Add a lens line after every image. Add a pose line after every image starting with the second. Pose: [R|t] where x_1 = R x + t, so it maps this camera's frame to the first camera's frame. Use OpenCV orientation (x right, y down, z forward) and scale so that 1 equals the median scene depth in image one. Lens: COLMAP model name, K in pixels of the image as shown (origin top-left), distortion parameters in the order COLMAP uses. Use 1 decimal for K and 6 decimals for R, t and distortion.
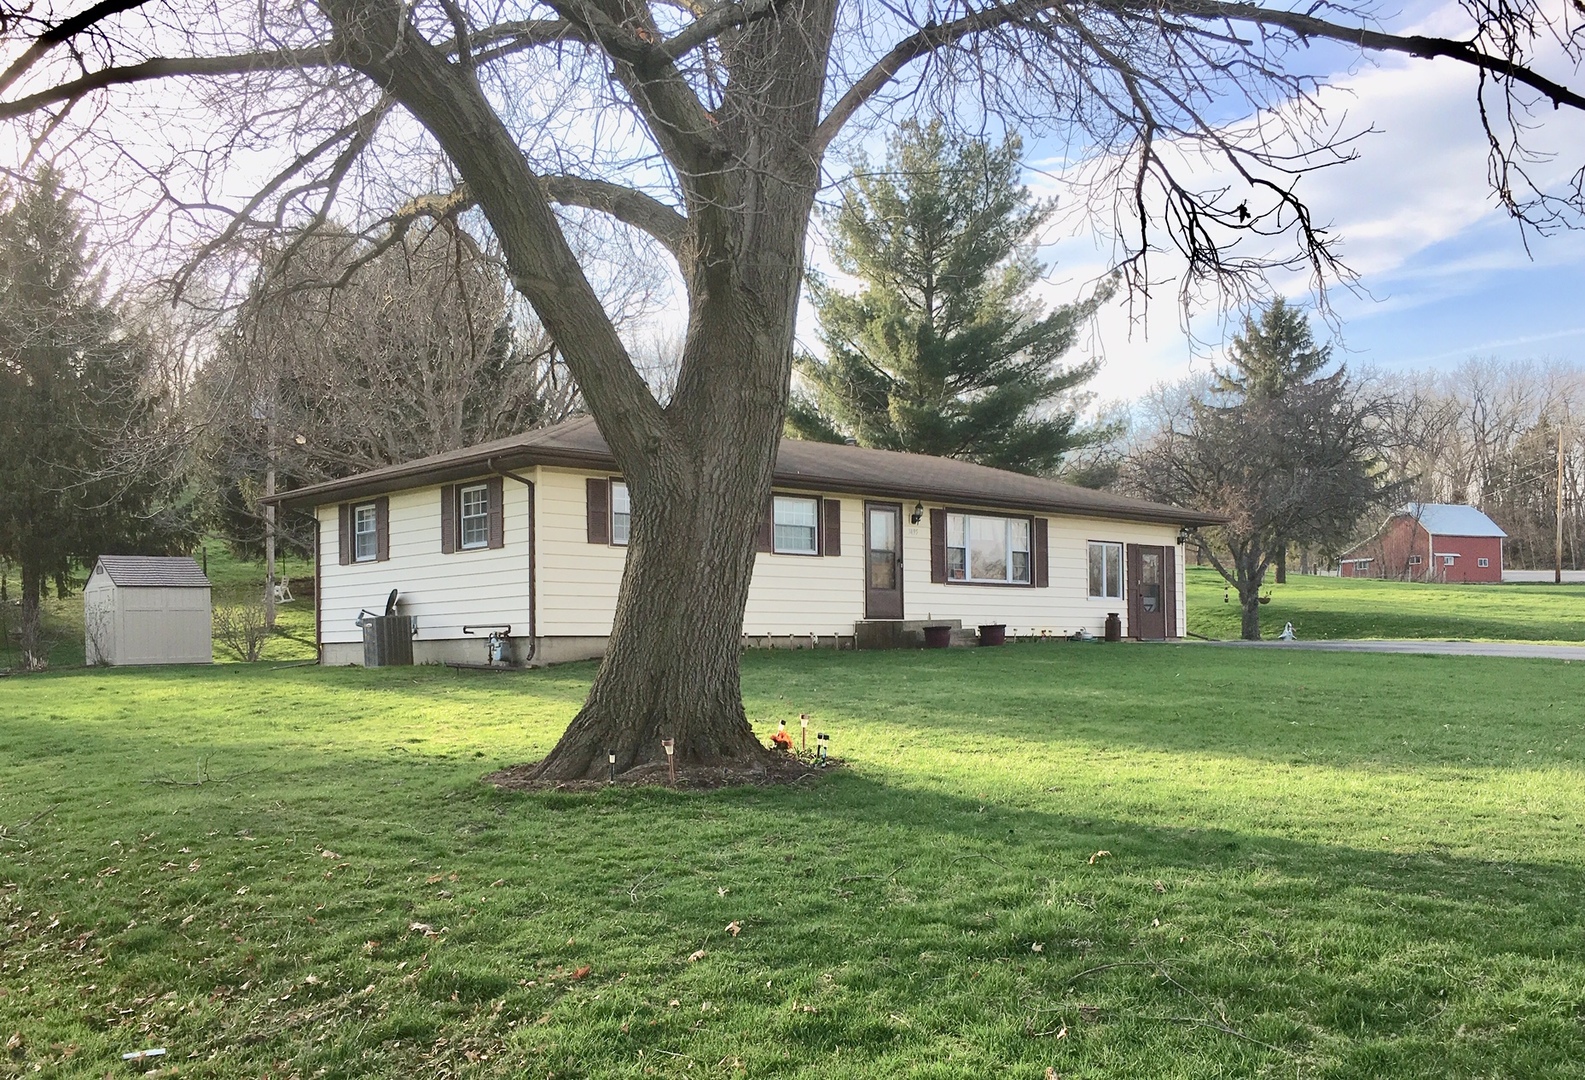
lens RADIAL K [[1513.7, 0, 791.9], [0, 1513.7, 561.6], [0, 0, 1]] dist [-0.003973, -0.025201]
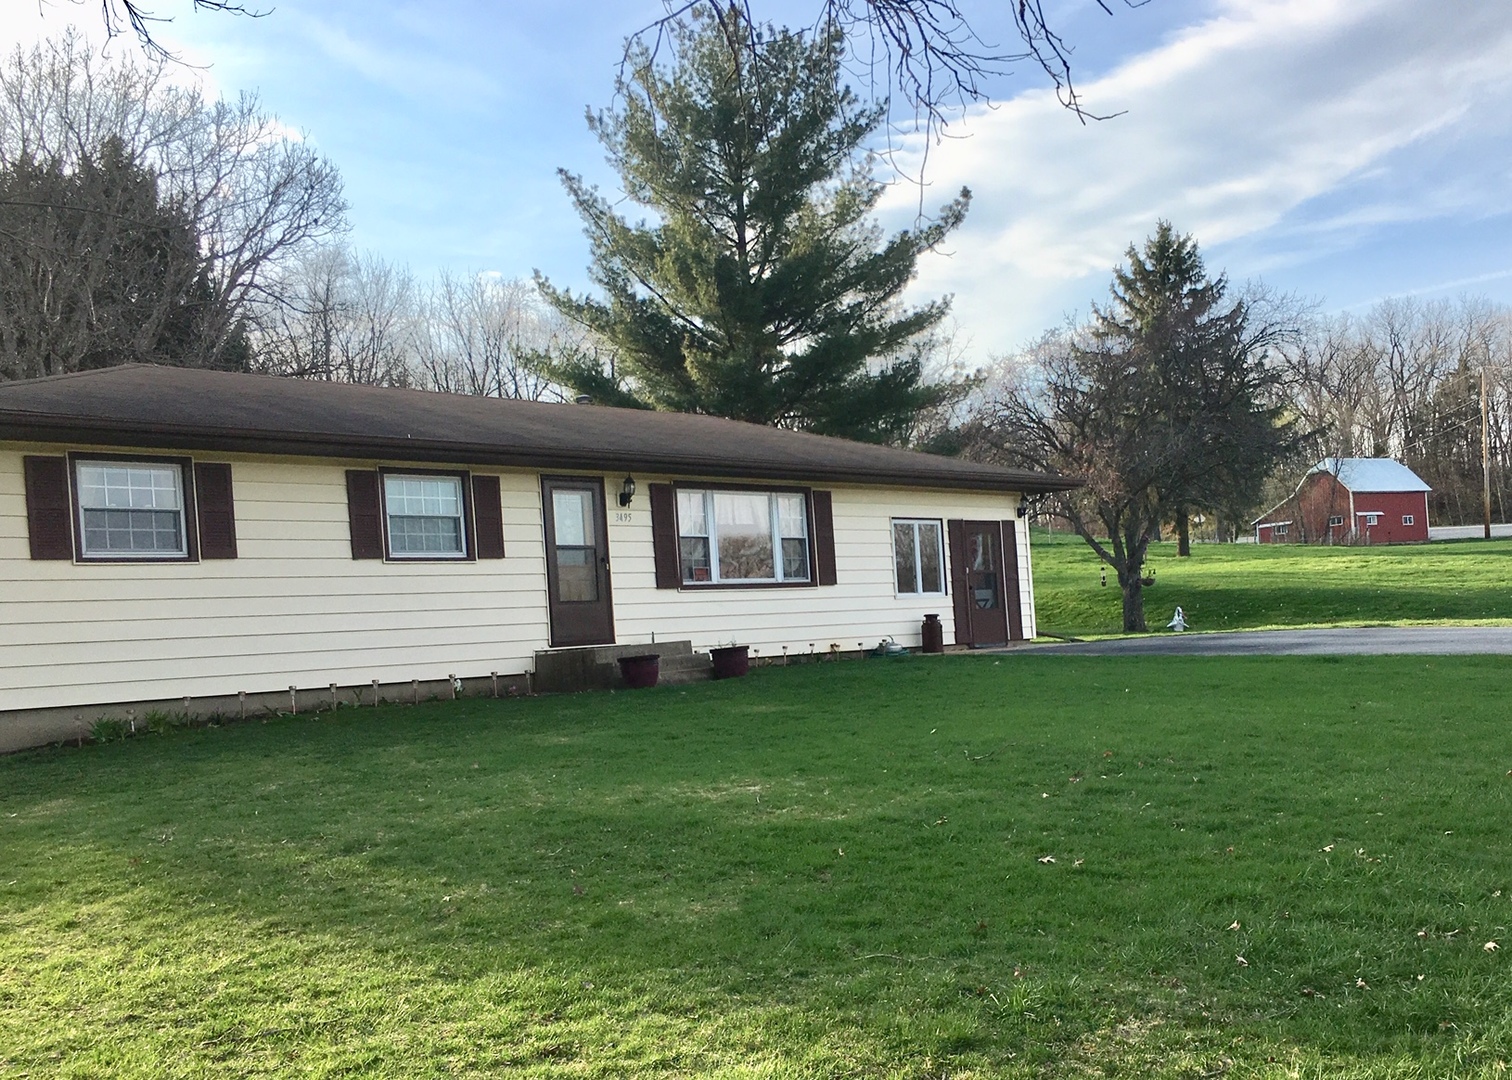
lens RADIAL K [[2215.3, 0, 756.0], [0, 2215.3, 540.0], [0, 0, 1]] dist [0.007170, 0.148507]
pose [[0.987907, -0.048942, 0.147124, -0.082401], [0.050405, 0.998709, -0.006230, 0.000658], [-0.146629, 0.013571, 0.989099, -0.170284]]
